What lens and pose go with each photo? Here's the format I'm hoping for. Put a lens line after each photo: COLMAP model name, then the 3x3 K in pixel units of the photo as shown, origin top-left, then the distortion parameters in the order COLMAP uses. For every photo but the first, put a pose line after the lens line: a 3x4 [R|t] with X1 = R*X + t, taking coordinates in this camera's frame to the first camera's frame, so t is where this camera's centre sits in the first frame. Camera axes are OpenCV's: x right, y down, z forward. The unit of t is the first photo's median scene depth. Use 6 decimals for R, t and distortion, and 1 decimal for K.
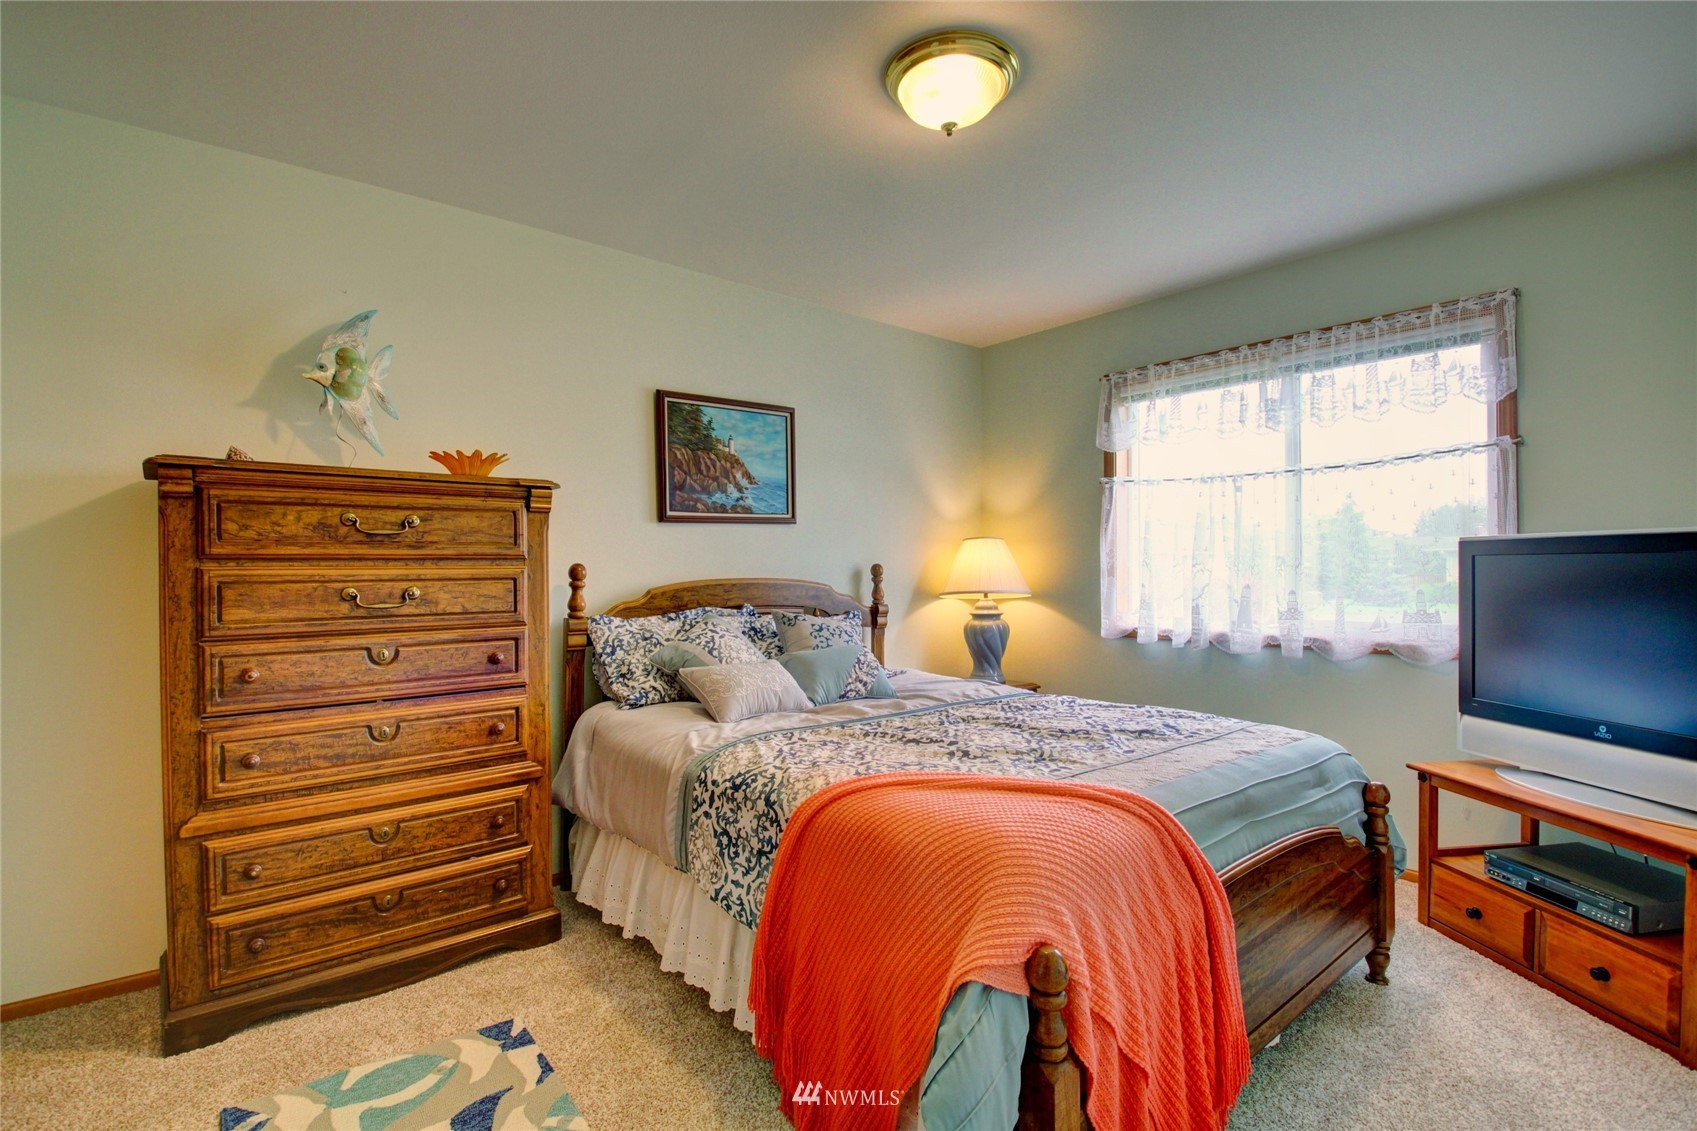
lens RADIAL K [[792.8, 0, 847.4], [0, 792.8, 577.5], [0, 0, 1]] dist [-0.007065, -0.010865]
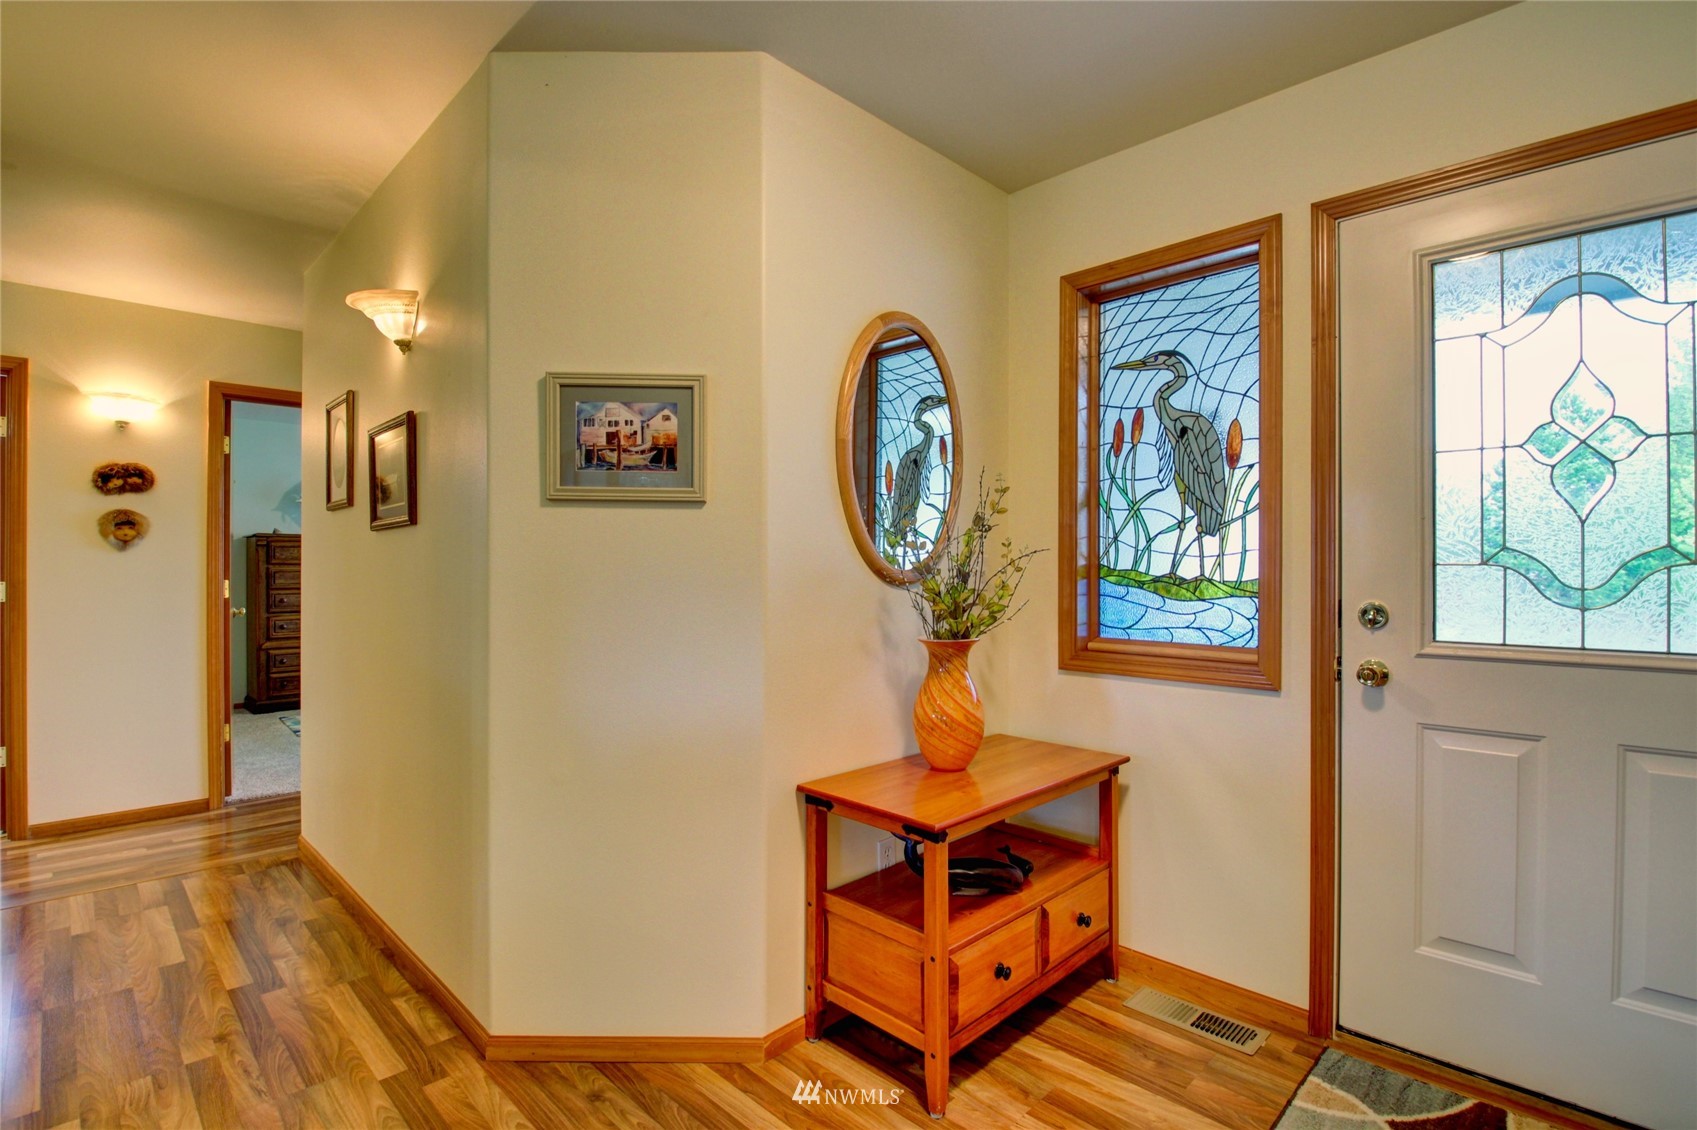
lens RADIAL K [[792.8, 0, 856.4], [0, 792.8, 569.0], [0, 0, 1]] dist [-0.007065, -0.010865]
pose [[0.994332, 0.007847, 0.106033, 1.256876], [-0.008453, 0.999950, 0.005266, -0.042471], [-0.105987, -0.006132, 0.994349, -2.502911]]
